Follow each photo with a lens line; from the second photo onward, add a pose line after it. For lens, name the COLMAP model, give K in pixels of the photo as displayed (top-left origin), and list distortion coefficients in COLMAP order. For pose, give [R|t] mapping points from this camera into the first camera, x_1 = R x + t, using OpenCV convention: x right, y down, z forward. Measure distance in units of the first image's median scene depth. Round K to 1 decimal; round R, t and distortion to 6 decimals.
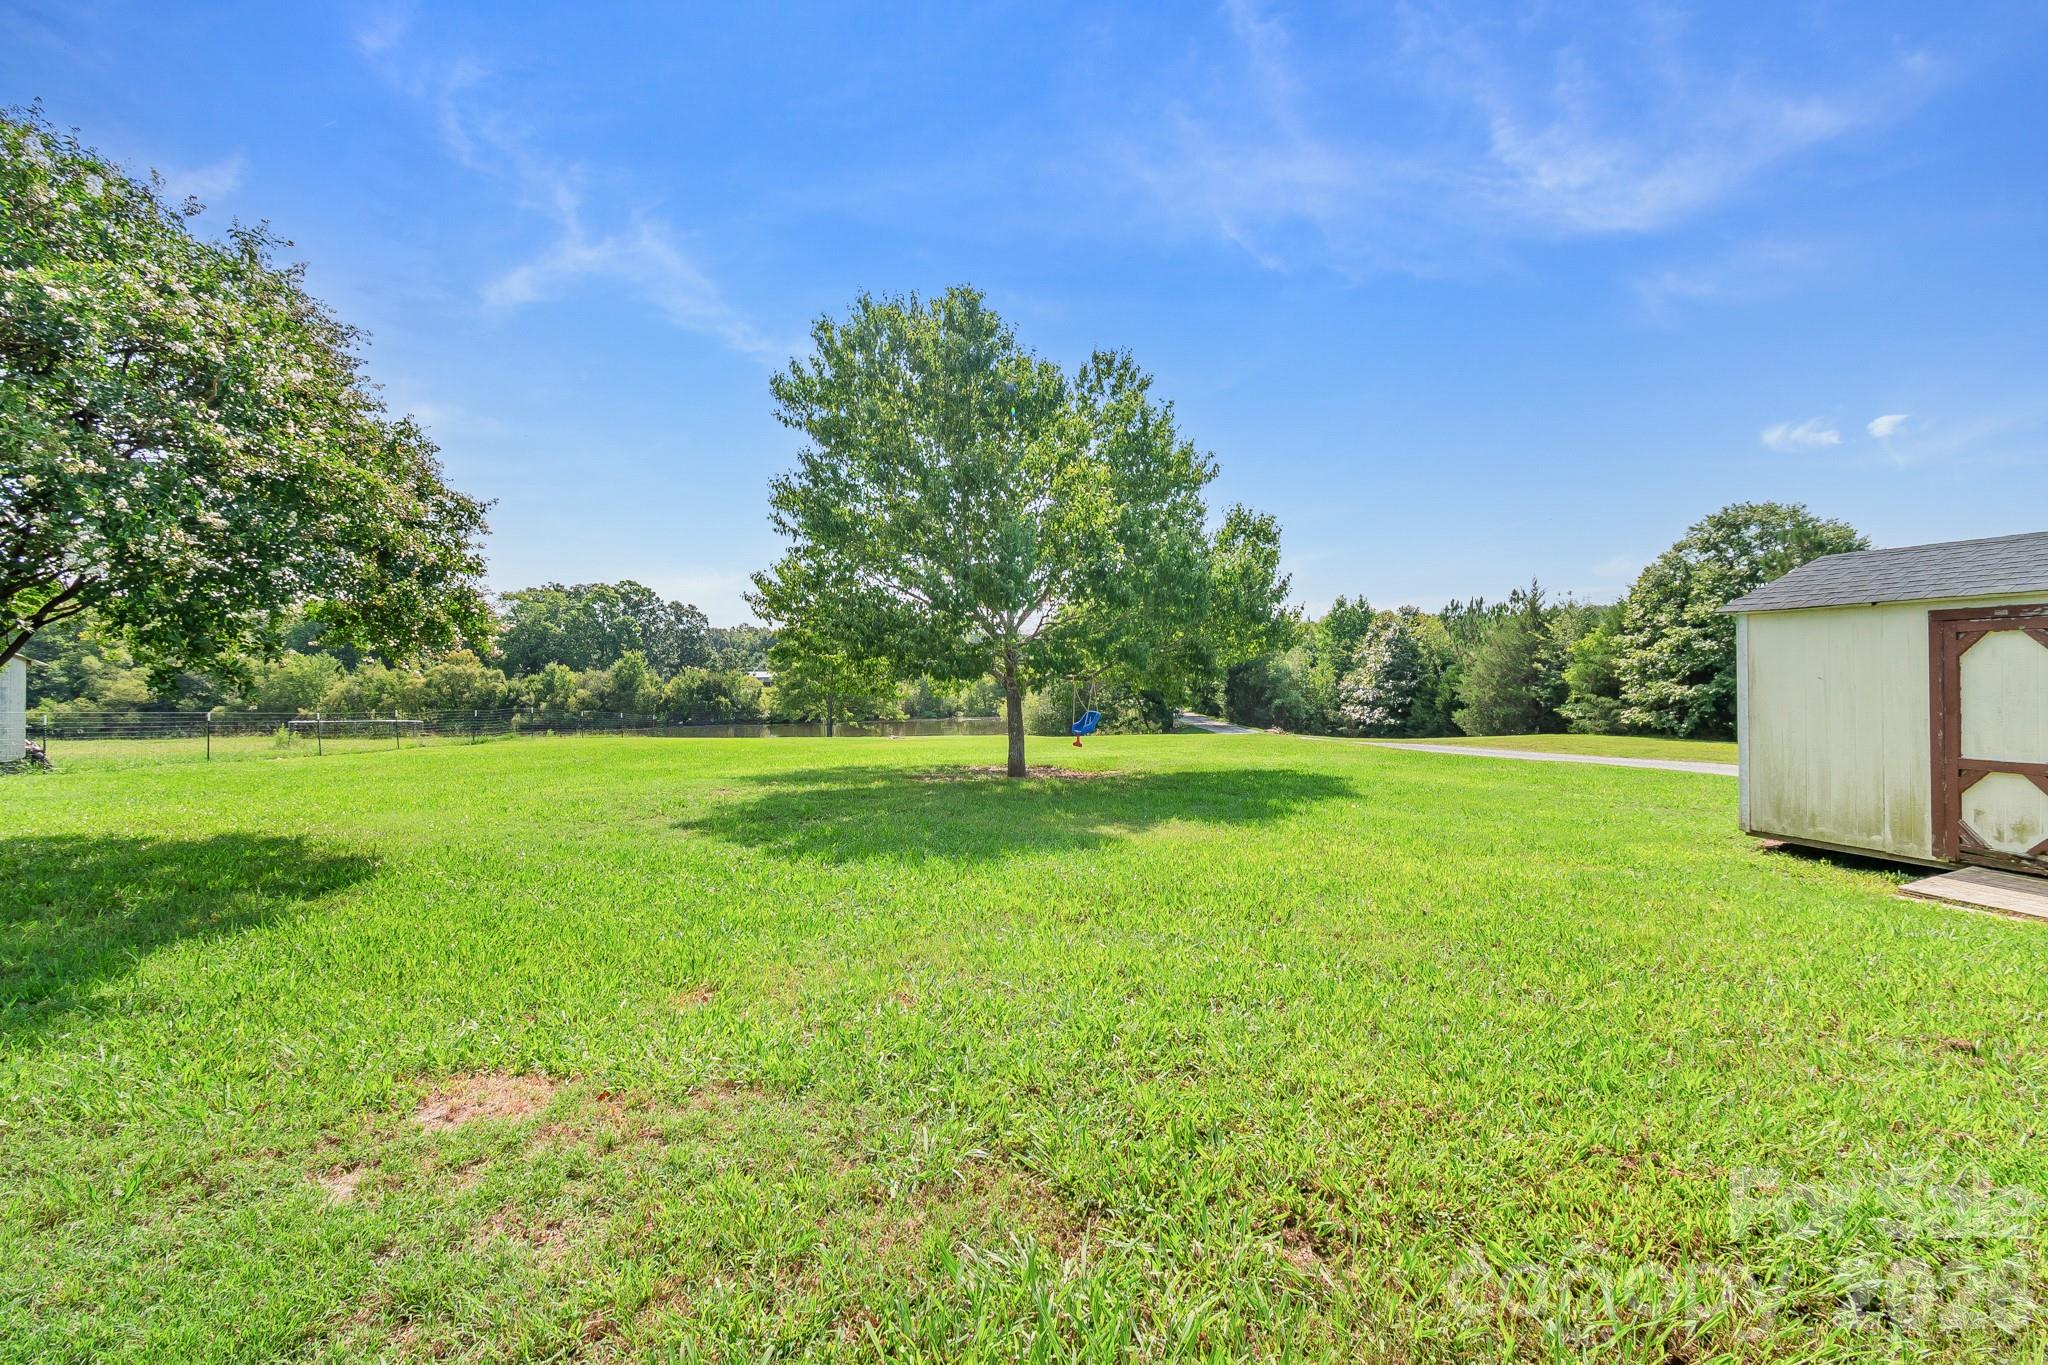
lens RADIAL K [[948.8, 0, 1008.1], [0, 948.8, 685.9], [0, 0, 1]] dist [0.000685, -0.002670]
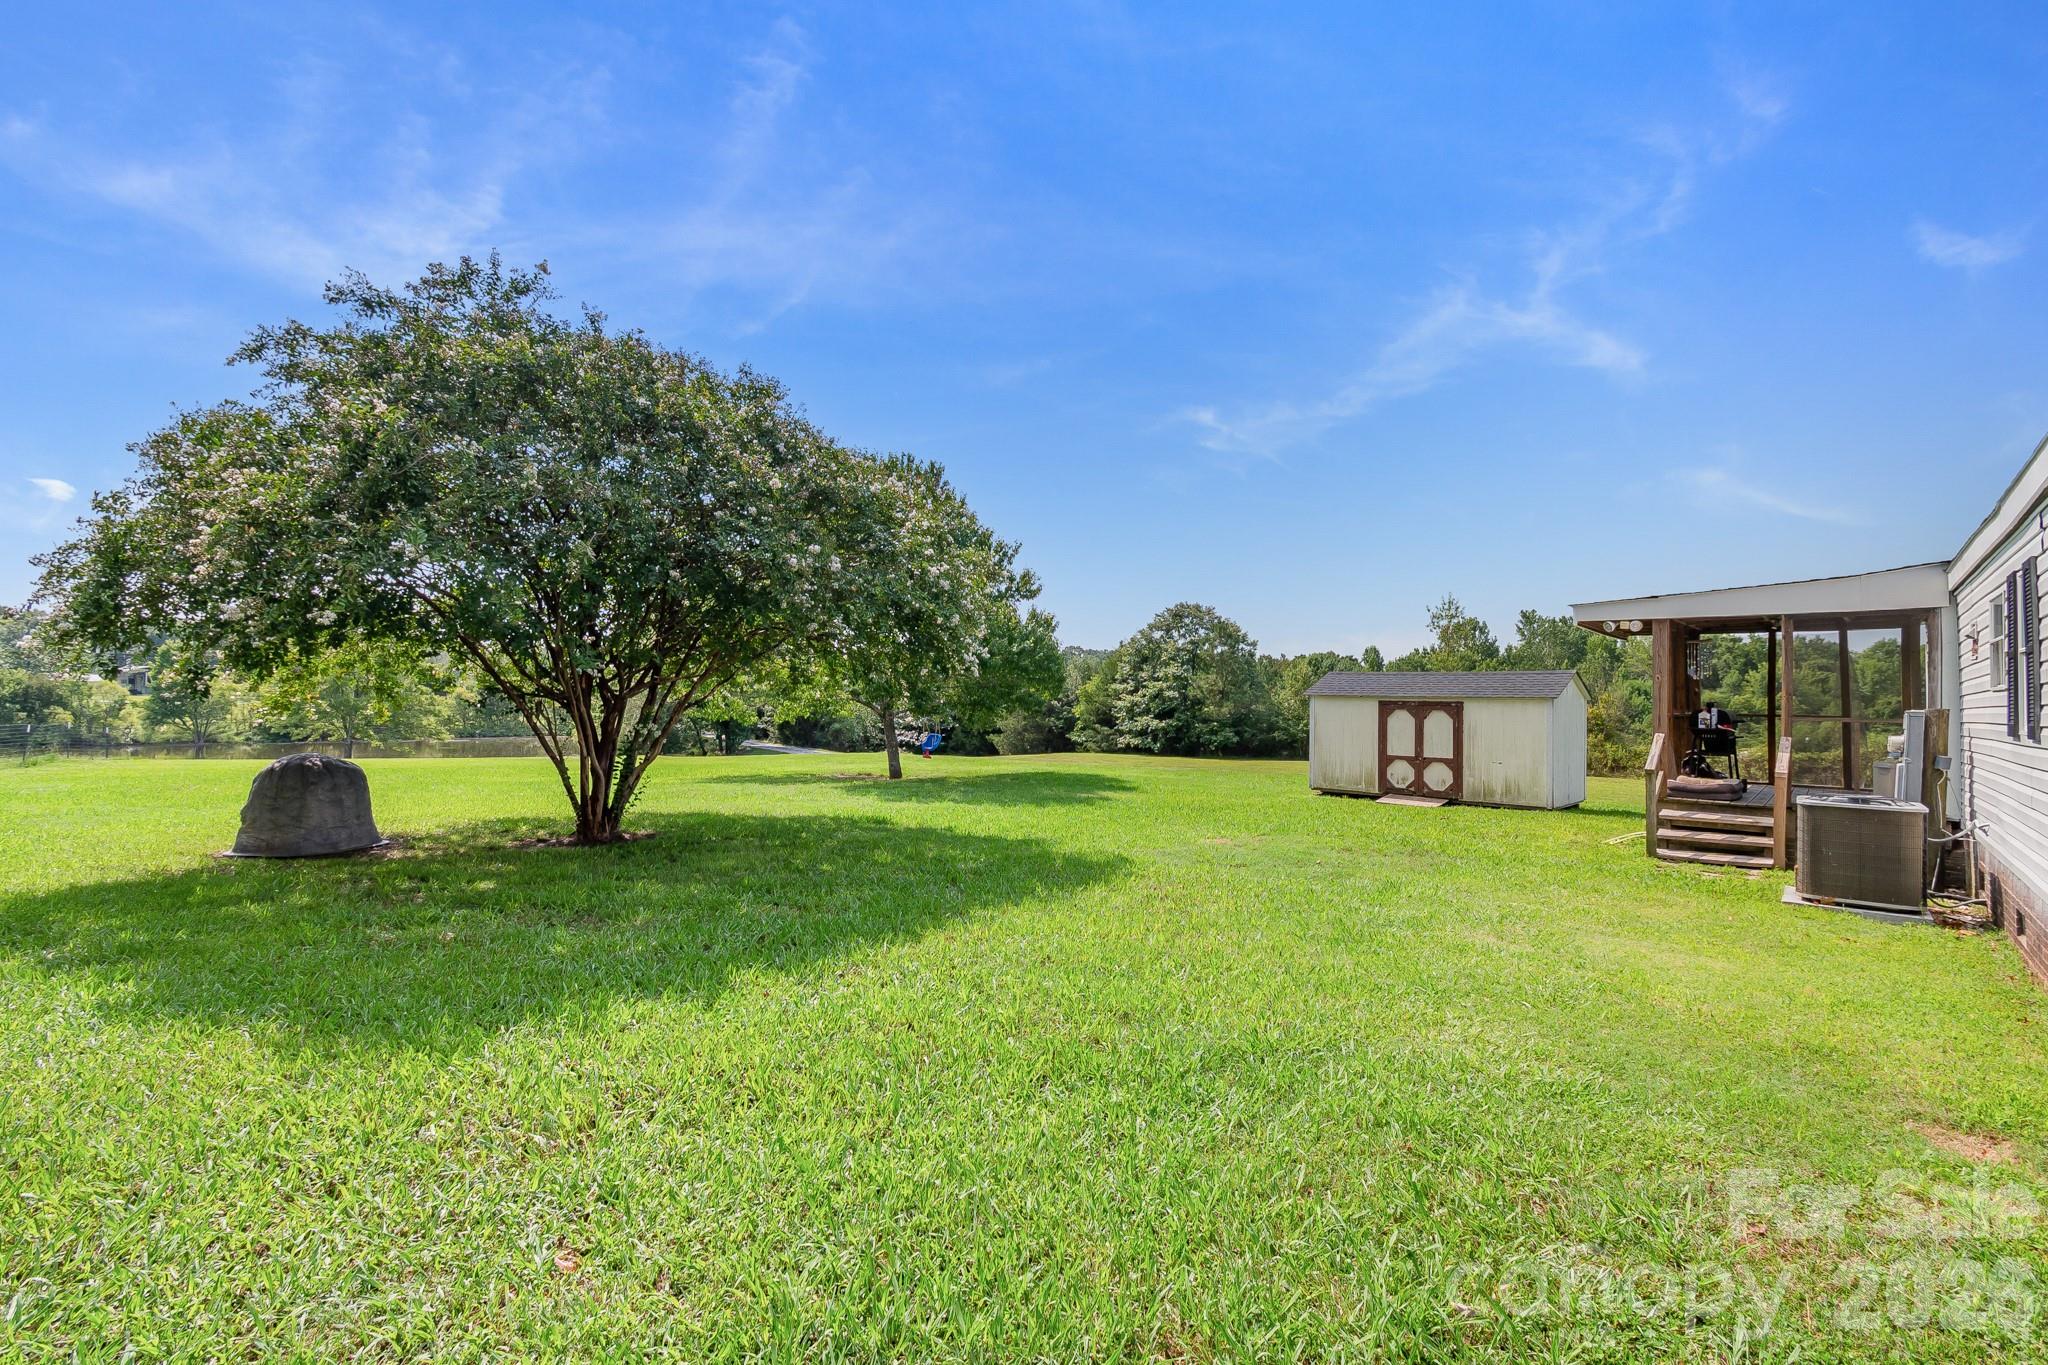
lens RADIAL K [[948.8, 0, 1065.1], [0, 948.8, 683.4], [0, 0, 1]] dist [0.000685, -0.002670]
pose [[0.813488, 0.039962, 0.580208, -0.254724], [-0.024345, 0.999102, -0.034682, -0.002433], [-0.581073, 0.014088, 0.813730, -0.131447]]
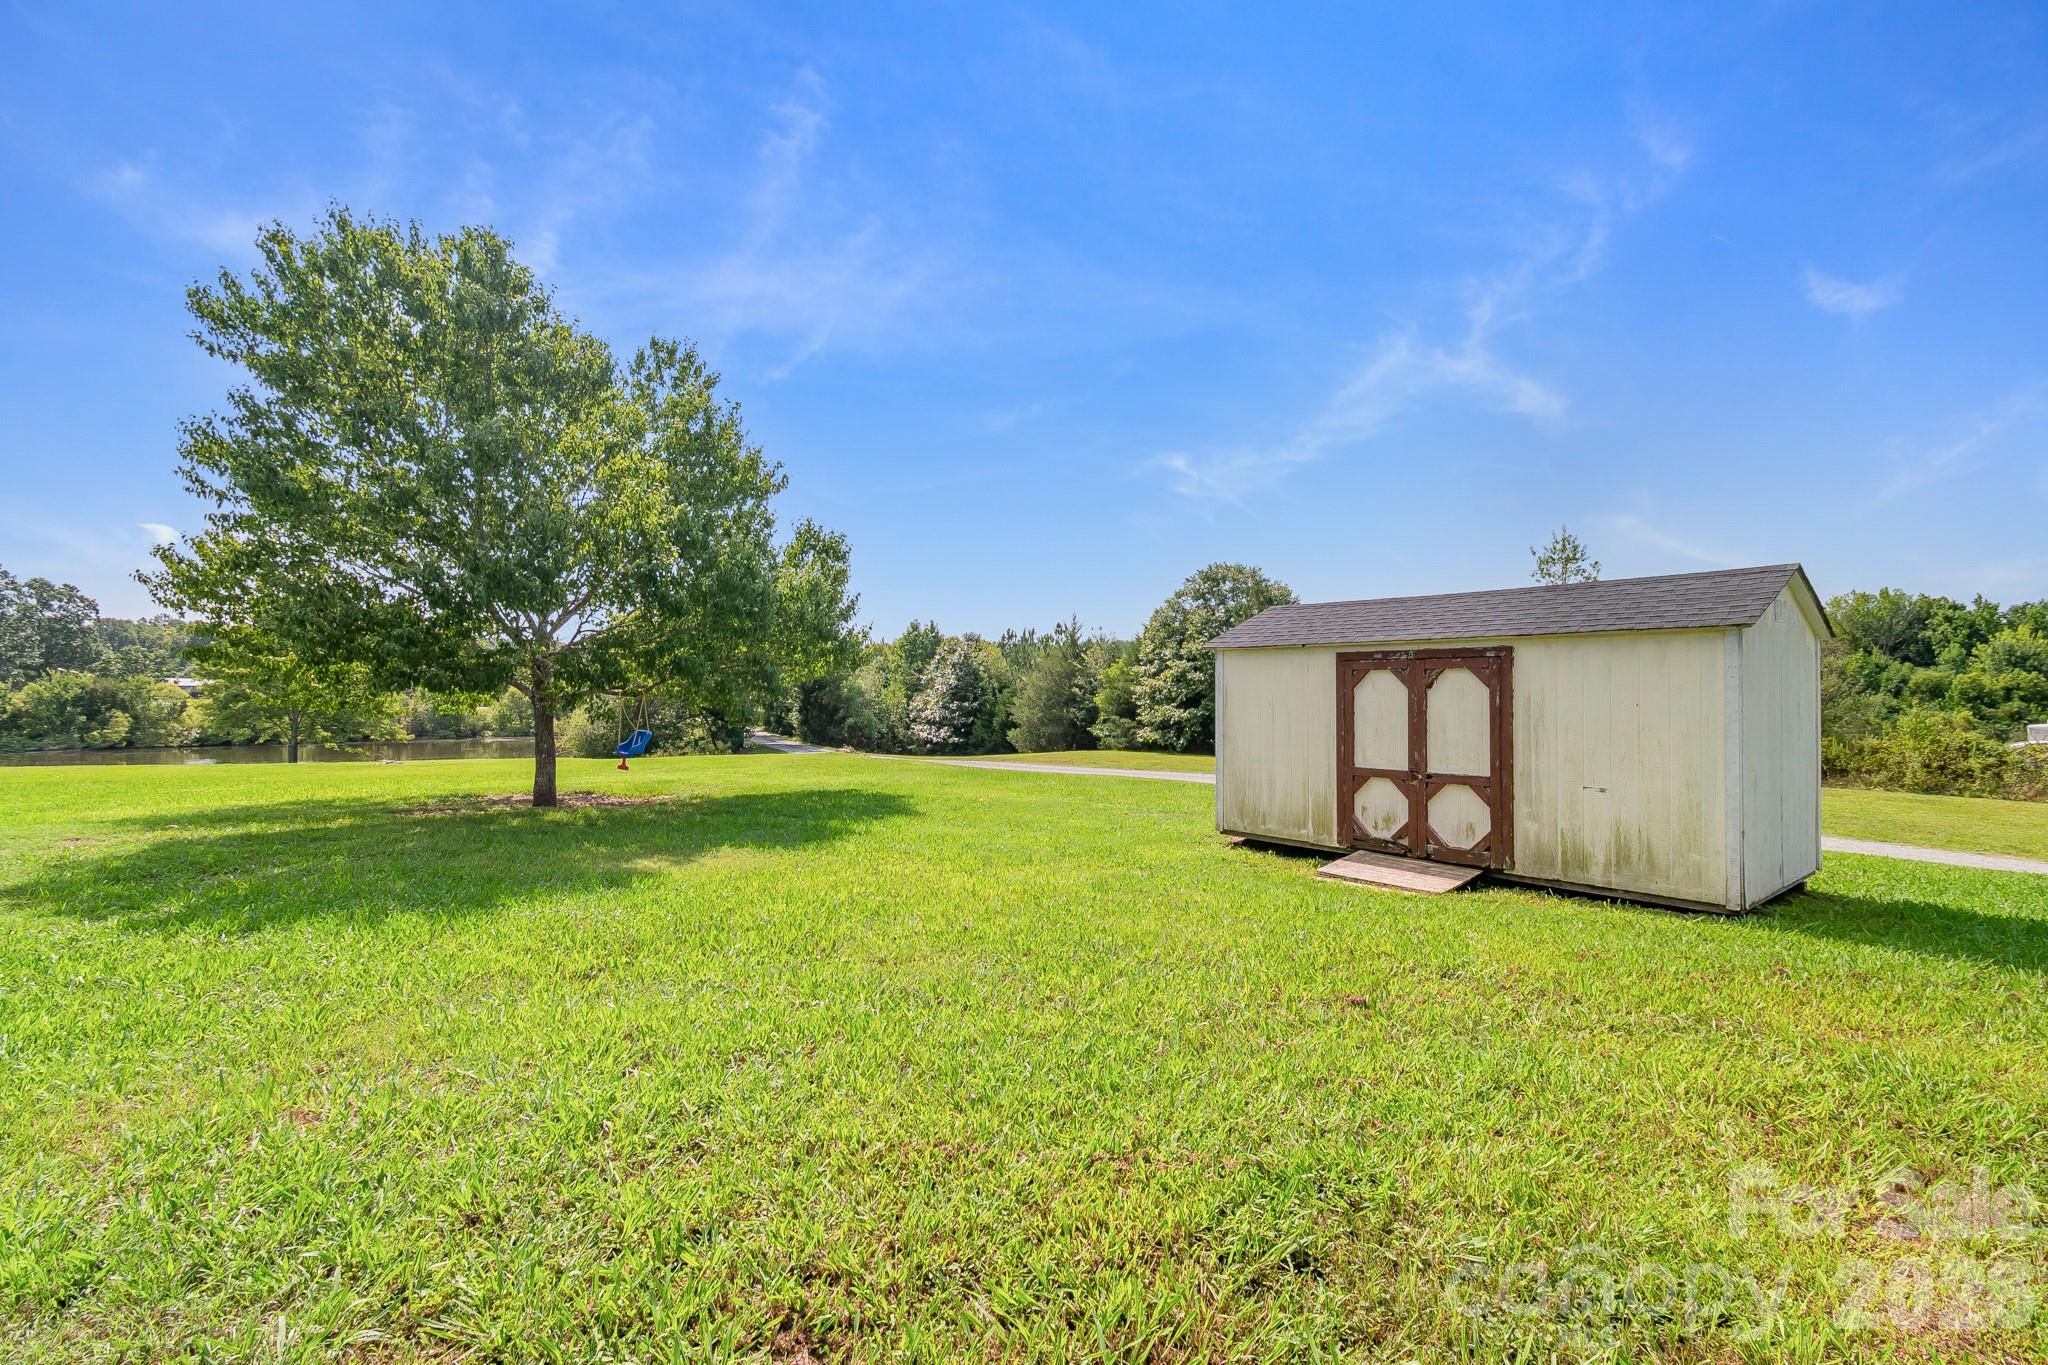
lens RADIAL K [[948.8, 0, 1051.8], [0, 948.8, 682.4], [0, 0, 1]] dist [0.000685, -0.002670]
pose [[0.885450, 0.023850, 0.464123, 0.005889], [-0.012790, 0.999555, -0.026963, 0.000178], [-0.464559, 0.017938, 0.885360, 0.007006]]
